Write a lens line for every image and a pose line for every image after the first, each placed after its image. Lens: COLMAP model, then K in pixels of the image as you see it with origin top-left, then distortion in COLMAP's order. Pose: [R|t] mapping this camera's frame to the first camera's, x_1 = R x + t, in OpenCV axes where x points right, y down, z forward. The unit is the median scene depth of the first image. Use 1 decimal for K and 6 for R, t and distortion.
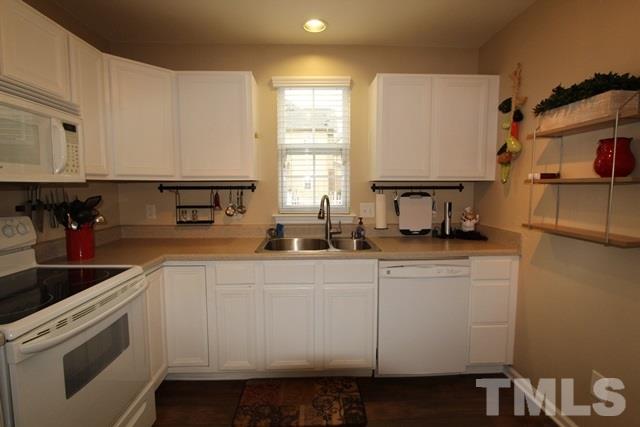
lens RADIAL K [[320.2, 0, 320.0], [0, 320.2, 213.5], [0, 0, 1]] dist [-0.010957, 0.000889]
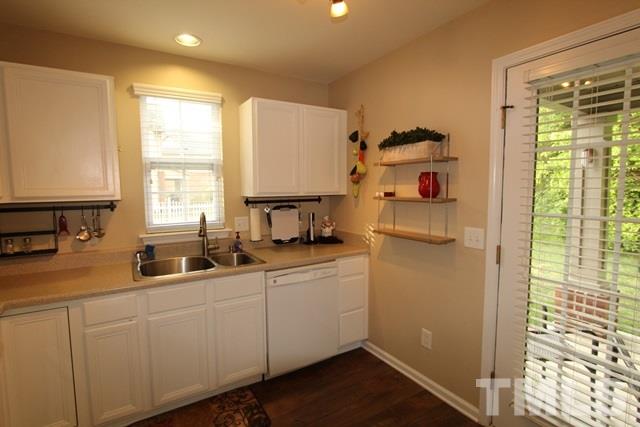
lens RADIAL K [[324.7, 0, 320.0], [0, 324.7, 213.5], [0, 0, 1]] dist [-0.015943, 0.000661]
pose [[0.868248, -0.046987, 0.493900, -0.178711], [0.049138, 0.998755, 0.008634, -0.048639], [-0.493691, 0.016773, 0.869476, -0.047402]]
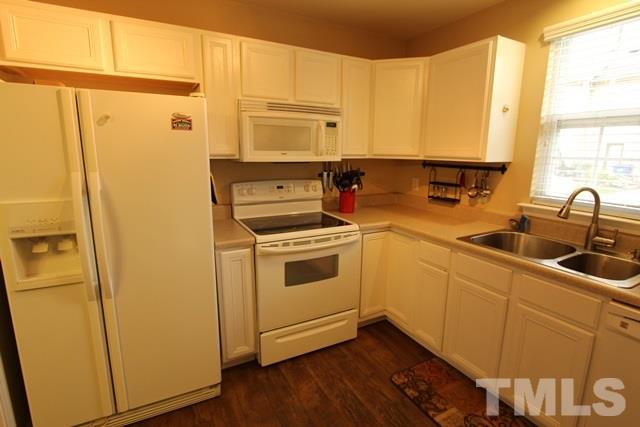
lens RADIAL K [[320.2, 0, 320.0], [0, 320.2, 213.5], [0, 0, 1]] dist [-0.010957, 0.000889]
pose [[0.439695, 0.185040, -0.878879, 0.420759], [-0.091022, 0.982689, 0.161358, -0.066851], [0.893523, 0.009049, 0.448926, 0.188440]]
